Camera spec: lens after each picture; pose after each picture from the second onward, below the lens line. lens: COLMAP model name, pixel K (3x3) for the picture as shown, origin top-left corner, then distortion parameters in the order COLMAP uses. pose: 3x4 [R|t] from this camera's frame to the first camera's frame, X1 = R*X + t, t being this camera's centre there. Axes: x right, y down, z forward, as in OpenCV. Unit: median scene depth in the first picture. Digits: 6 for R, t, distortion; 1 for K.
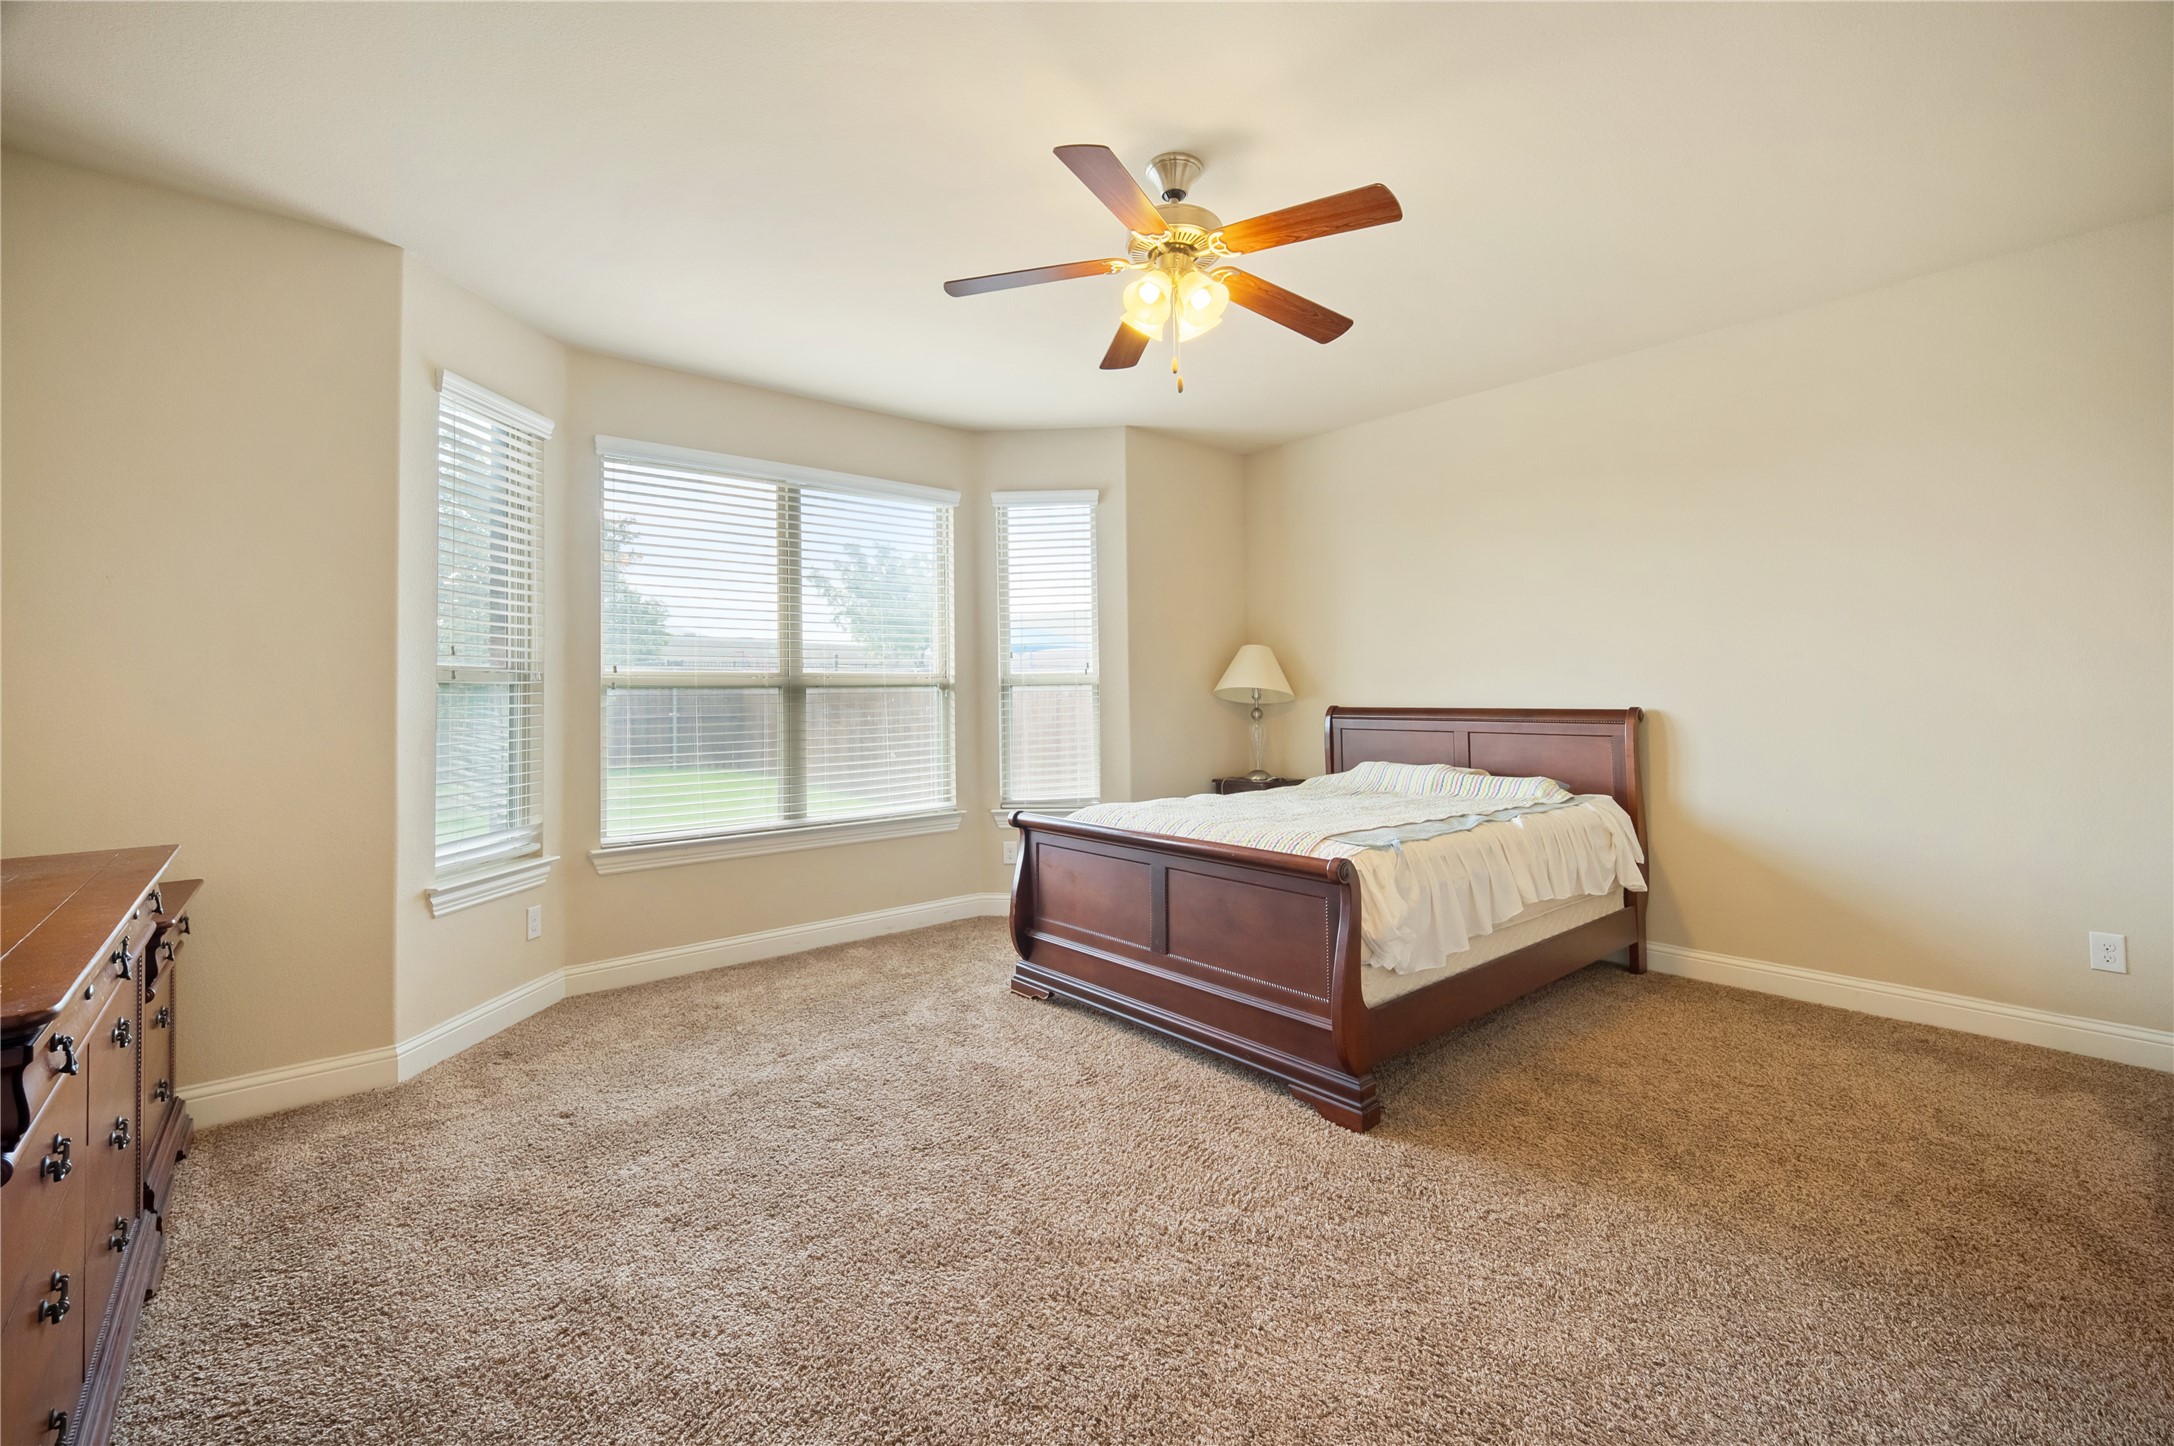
lens RADIAL K [[912.0, 0, 1095.7], [0, 912.0, 680.4], [0, 0, 1]] dist [0.003837, -0.001488]
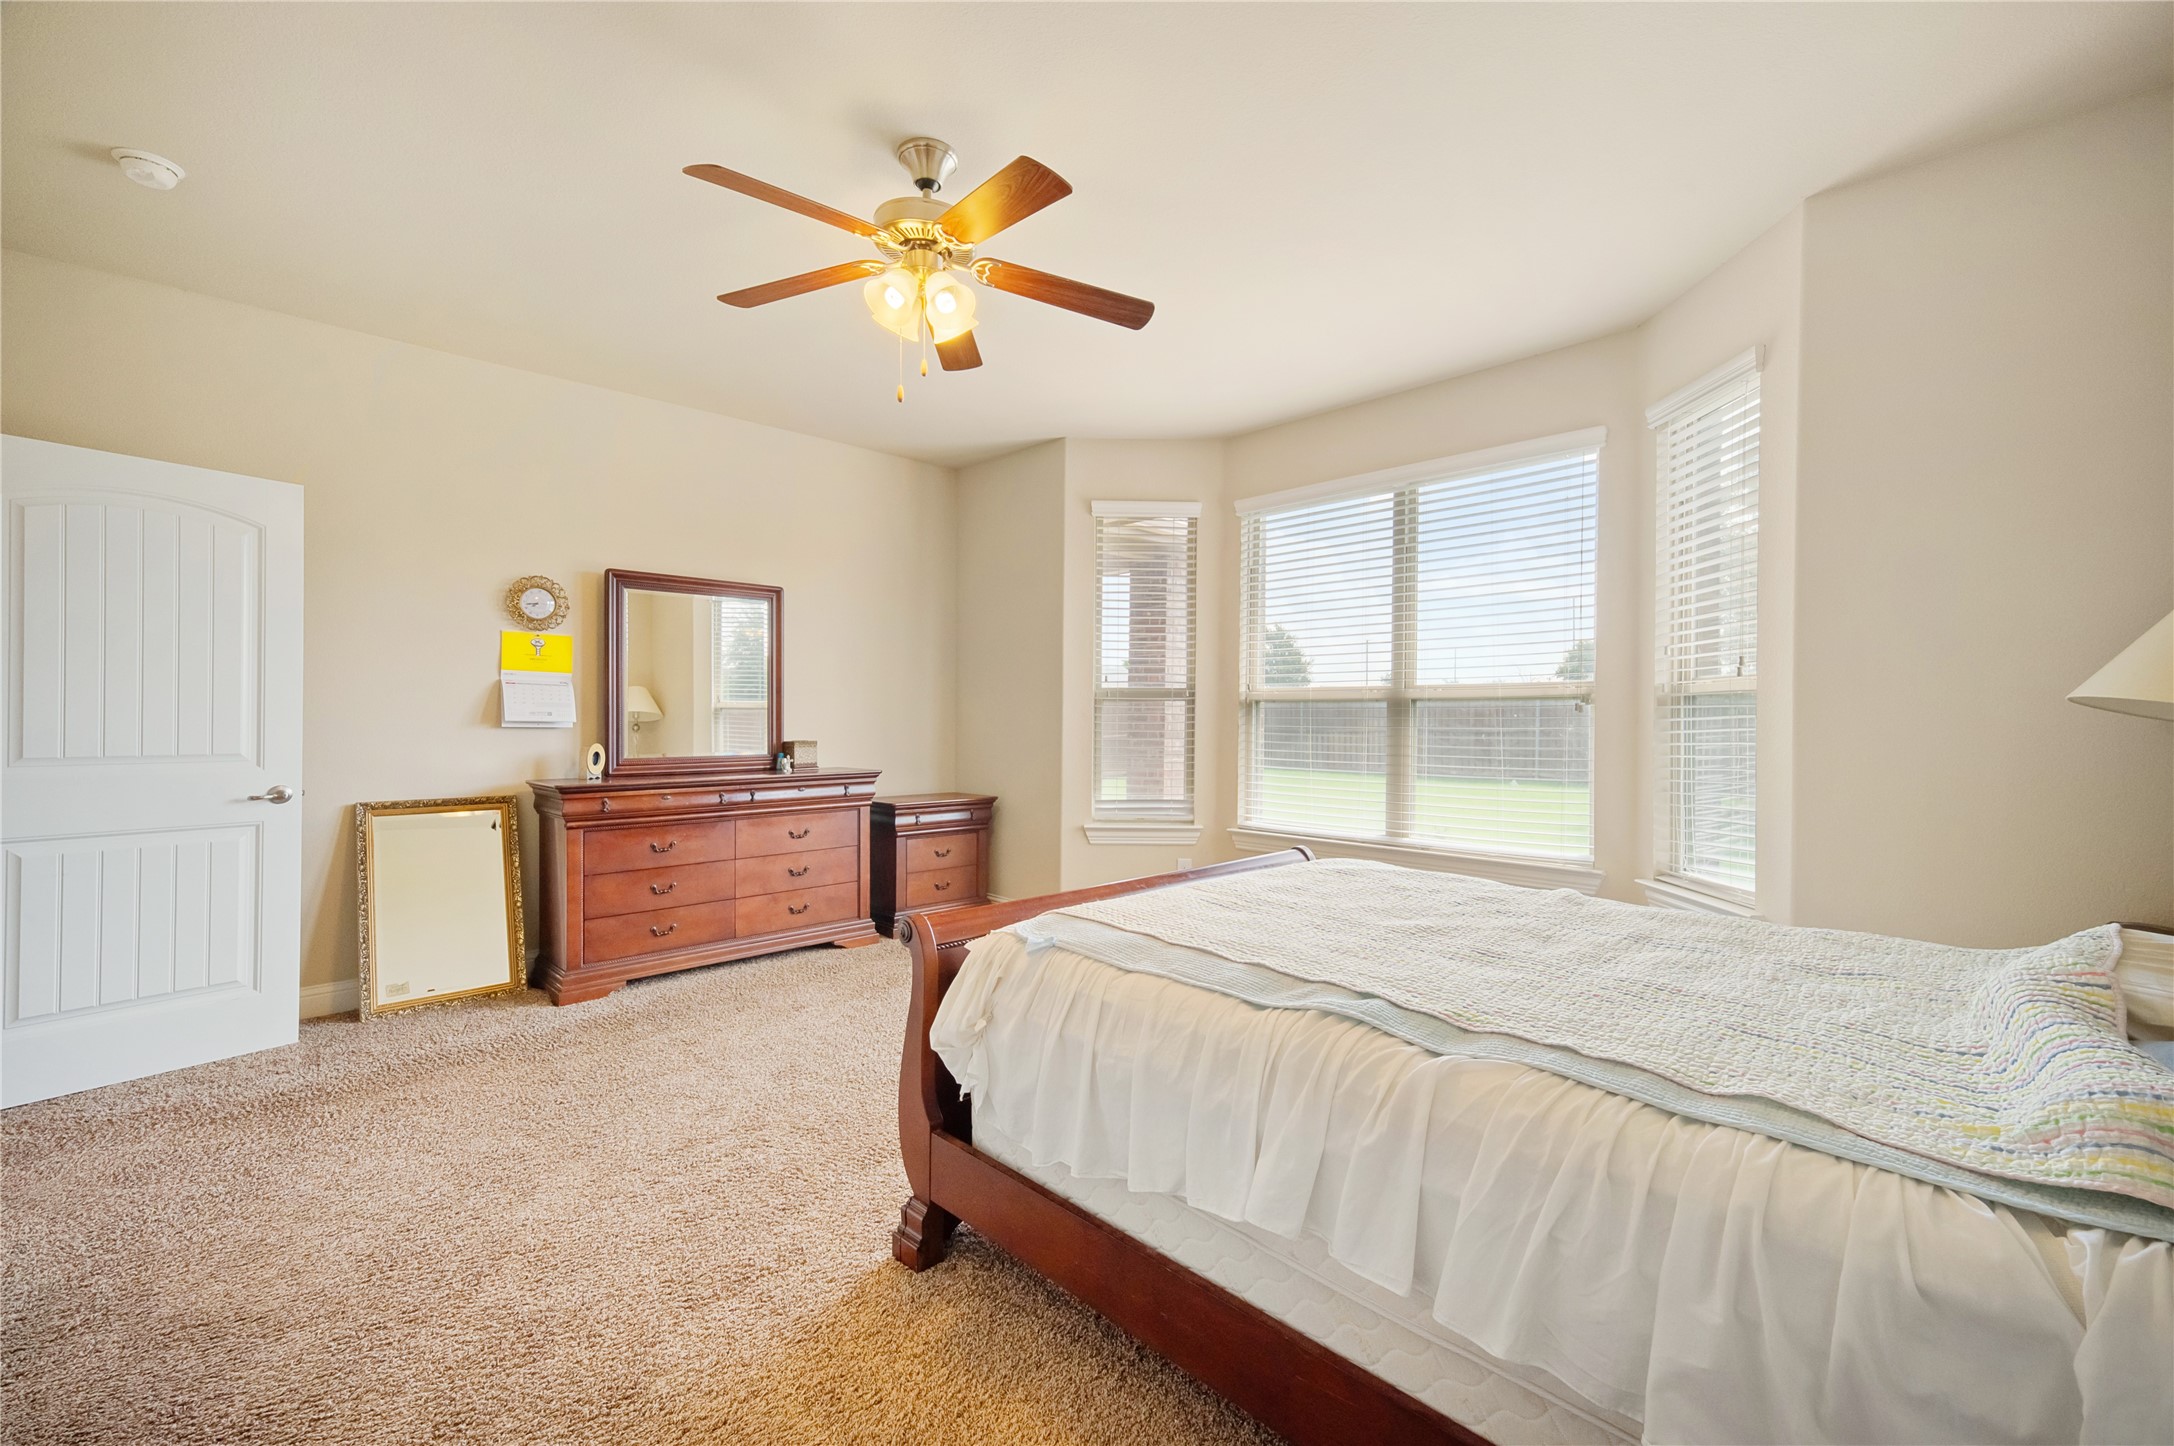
lens RADIAL K [[912.0, 0, 1097.5], [0, 912.0, 711.0], [0, 0, 1]] dist [0.003837, -0.001488]
pose [[0.060703, 0.013460, -0.998065, 0.688735], [0.014403, 0.999793, 0.014359, 0.000304], [0.998052, -0.015246, 0.060497, 0.711504]]
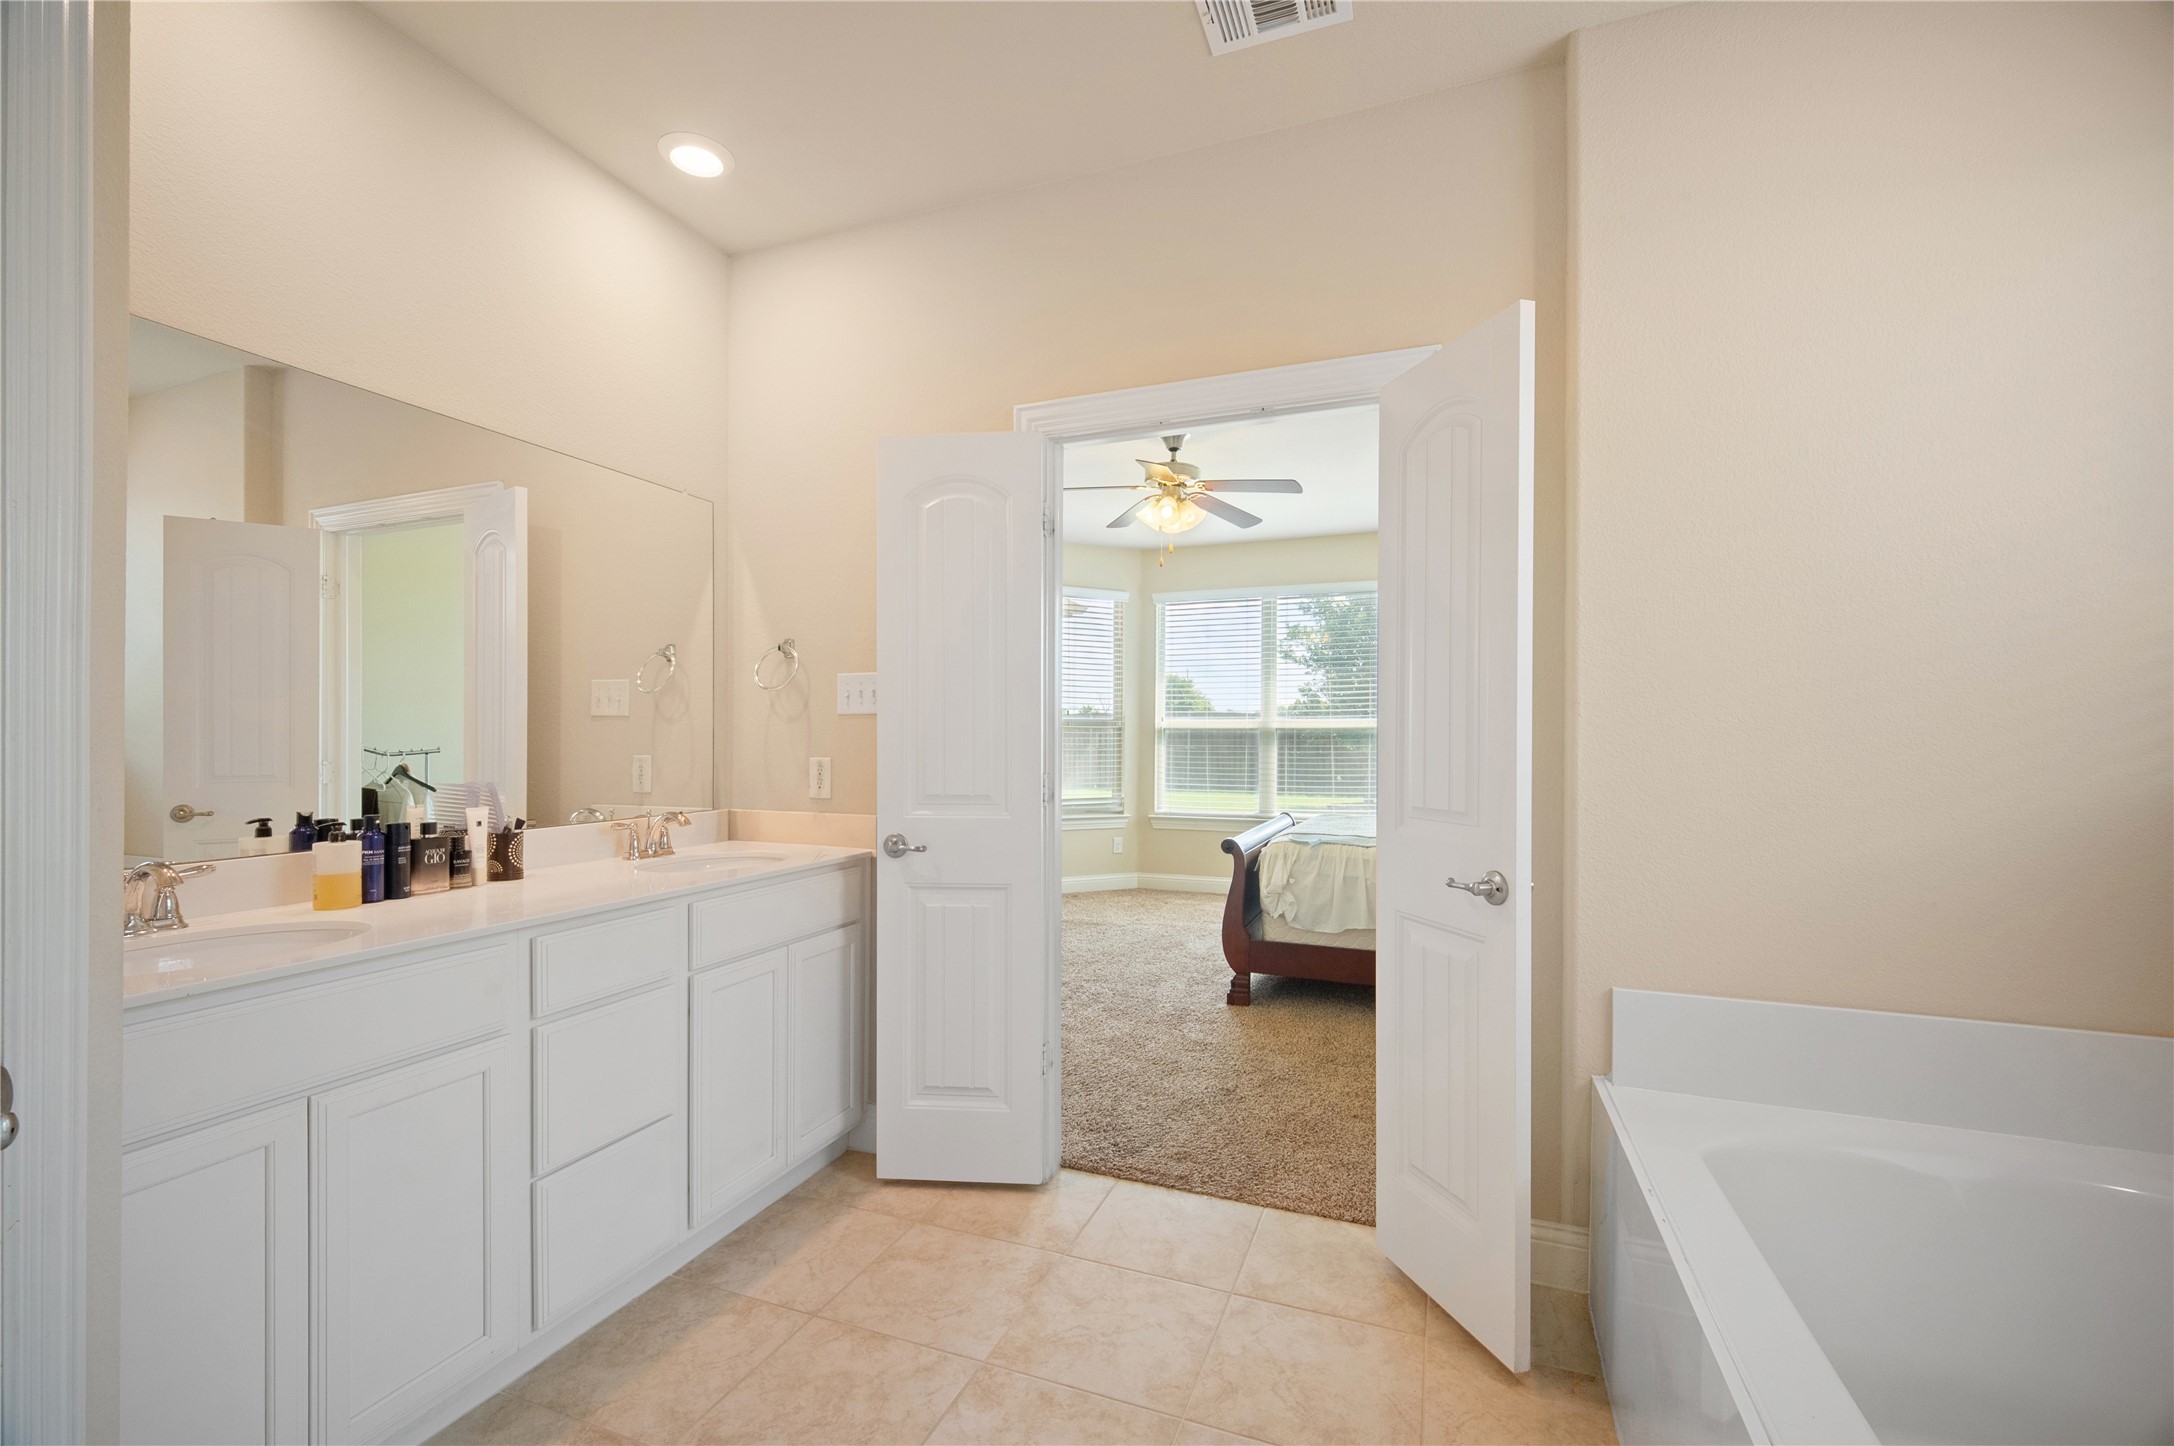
lens RADIAL K [[912.0, 0, 1082.3], [0, 912.0, 732.3], [0, 0, 1]] dist [0.003837, -0.001488]
pose [[0.467304, 0.011746, -0.884019, 1.015161], [0.009184, 0.999793, 0.018139, -0.020577], [0.884049, -0.016595, 0.467100, -0.003775]]
